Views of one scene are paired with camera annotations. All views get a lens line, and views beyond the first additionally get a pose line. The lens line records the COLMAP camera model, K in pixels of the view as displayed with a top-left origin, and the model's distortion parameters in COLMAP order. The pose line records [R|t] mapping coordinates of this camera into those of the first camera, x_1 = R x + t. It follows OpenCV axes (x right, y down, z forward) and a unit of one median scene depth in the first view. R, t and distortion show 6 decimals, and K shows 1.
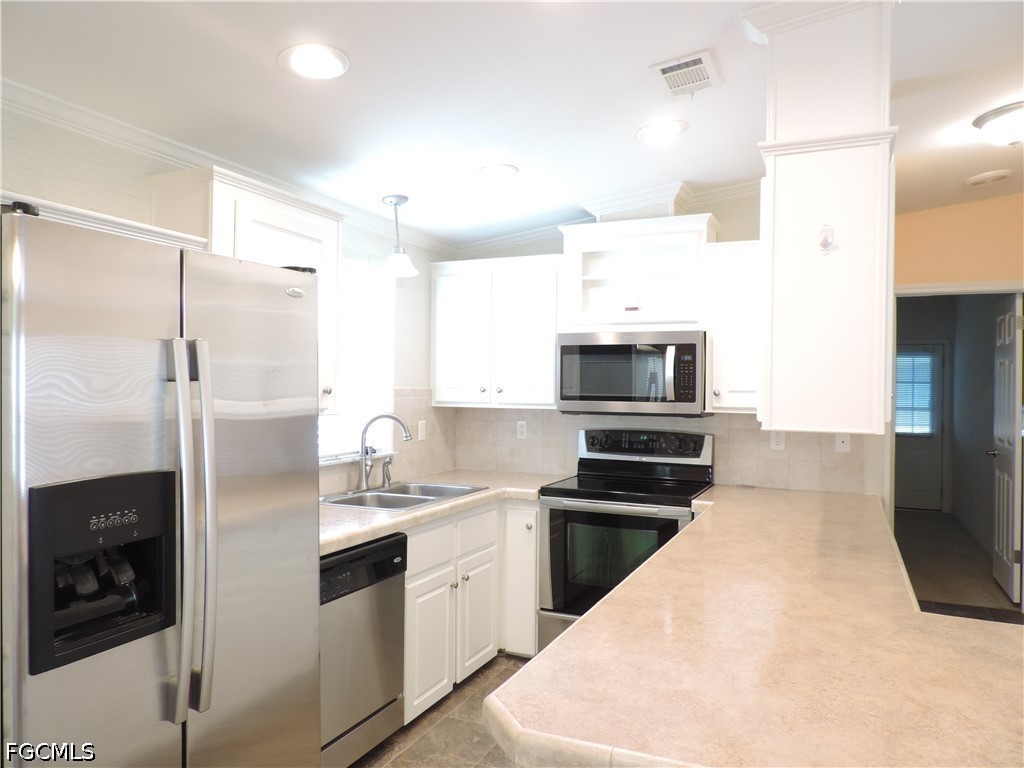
lens RADIAL K [[734.3, 0, 512.0], [0, 734.3, 384.0], [0, 0, 1]] dist [-0.012591, 0.002625]
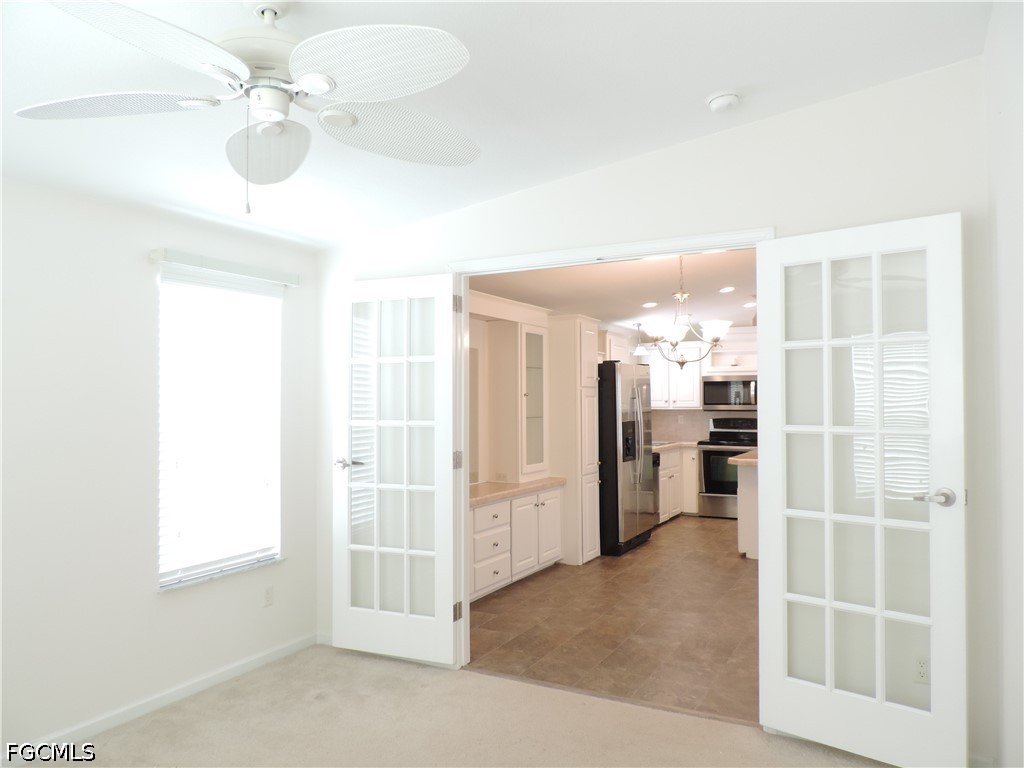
lens RADIAL K [[739.4, 0, 512.0], [0, 739.4, 384.0], [0, 0, 1]] dist [-0.009773, -0.000061]
pose [[0.997929, -0.012618, -0.063078, -0.410006], [0.011296, 0.999710, -0.021275, -0.001775], [0.063328, 0.020519, 0.997782, -1.432960]]
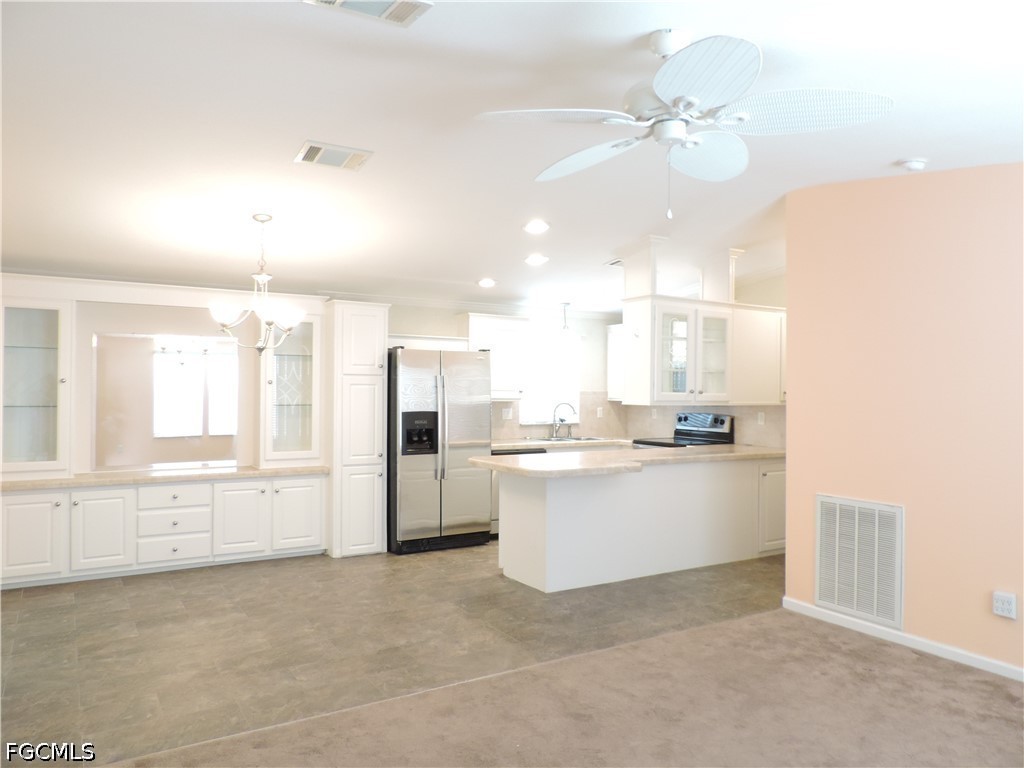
lens RADIAL K [[739.4, 0, 512.0], [0, 739.4, 384.0], [0, 0, 1]] dist [-0.009773, -0.000061]
pose [[0.830588, -0.007582, -0.556836, 0.890744], [0.001718, 0.999937, -0.011053, 0.009434], [0.556885, 0.008224, 0.830549, -0.873548]]
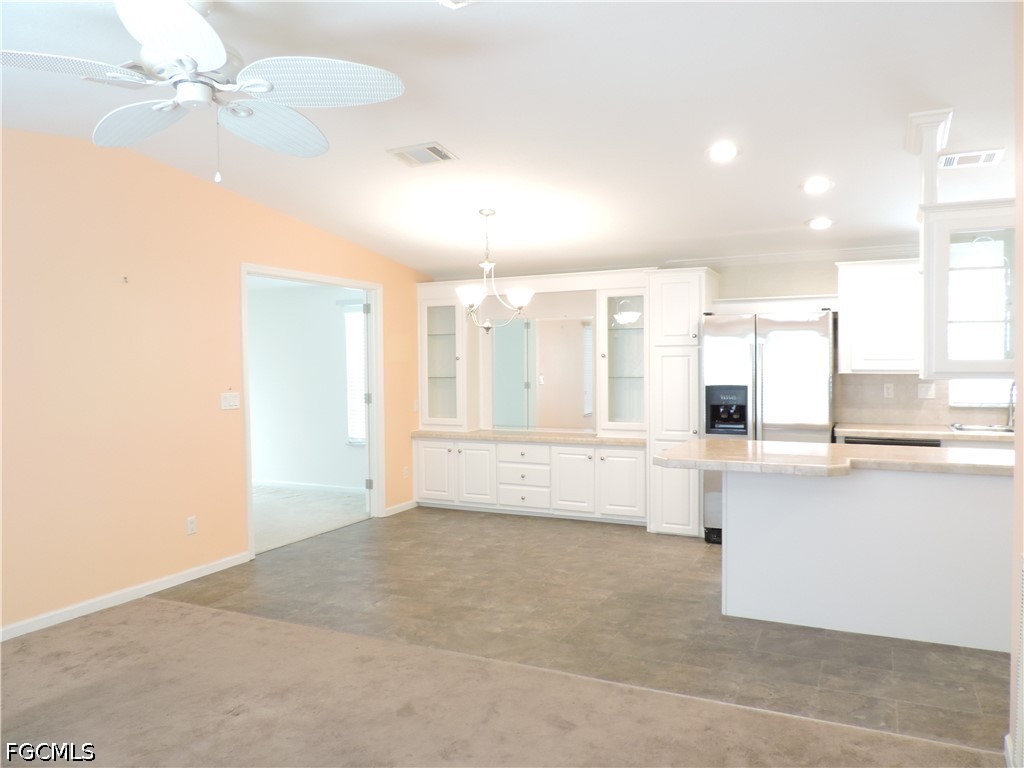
lens RADIAL K [[734.3, 0, 512.0], [0, 734.3, 384.0], [0, 0, 1]] dist [-0.012591, 0.002625]
pose [[-0.030116, 0.019308, -0.999360, 1.265494], [0.011379, 0.999755, 0.018973, 0.017375], [0.999482, -0.010800, -0.030329, 0.034146]]
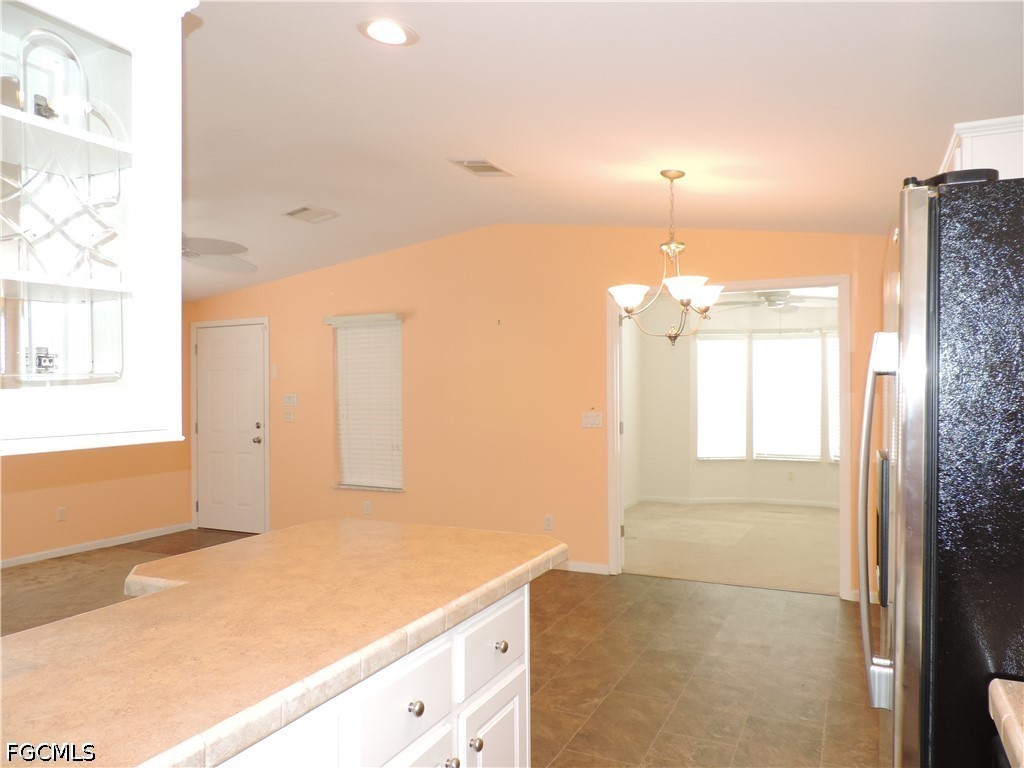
lens RADIAL K [[739.4, 0, 512.0], [0, 739.4, 384.0], [0, 0, 1]] dist [-0.009773, -0.000061]
pose [[-0.999874, -0.004978, 0.015104, 0.028463], [-0.004939, 0.999984, 0.002574, -0.006562], [-0.015116, 0.002499, -0.999883, 0.981864]]
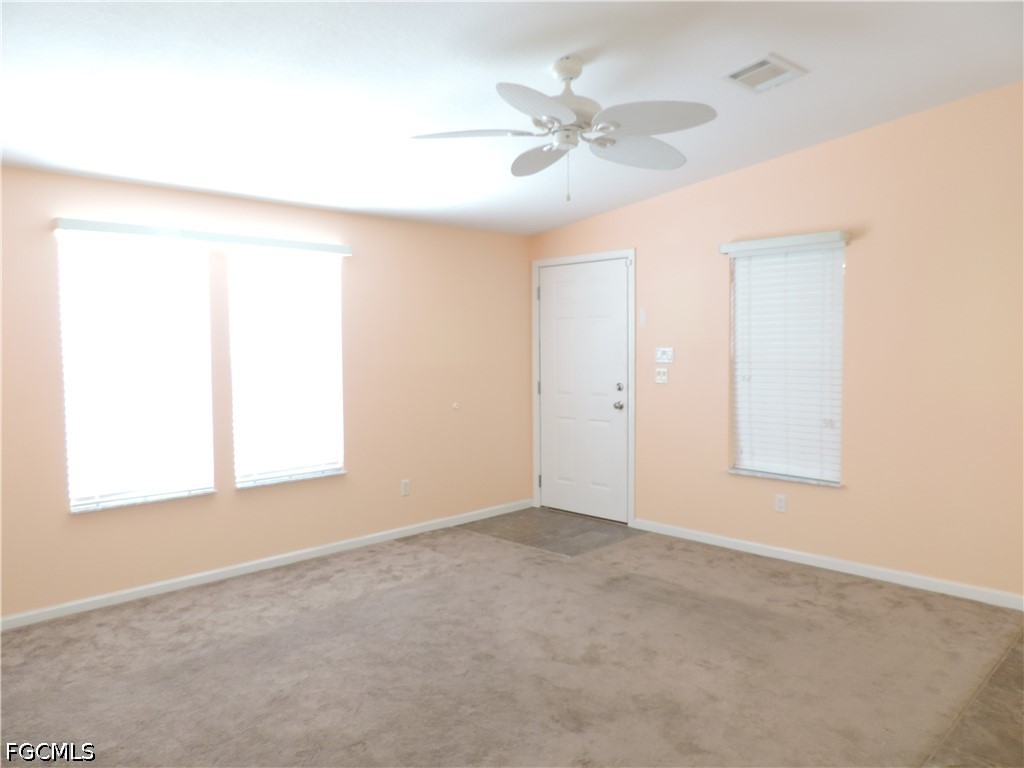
lens RADIAL K [[739.4, 0, 512.0], [0, 739.4, 384.0], [0, 0, 1]] dist [-0.009773, -0.000061]
pose [[-0.939075, -0.023681, 0.342895, 0.403850], [-0.000067, 0.997636, 0.068716, -0.001905], [-0.343711, 0.064507, -0.936857, 0.577387]]
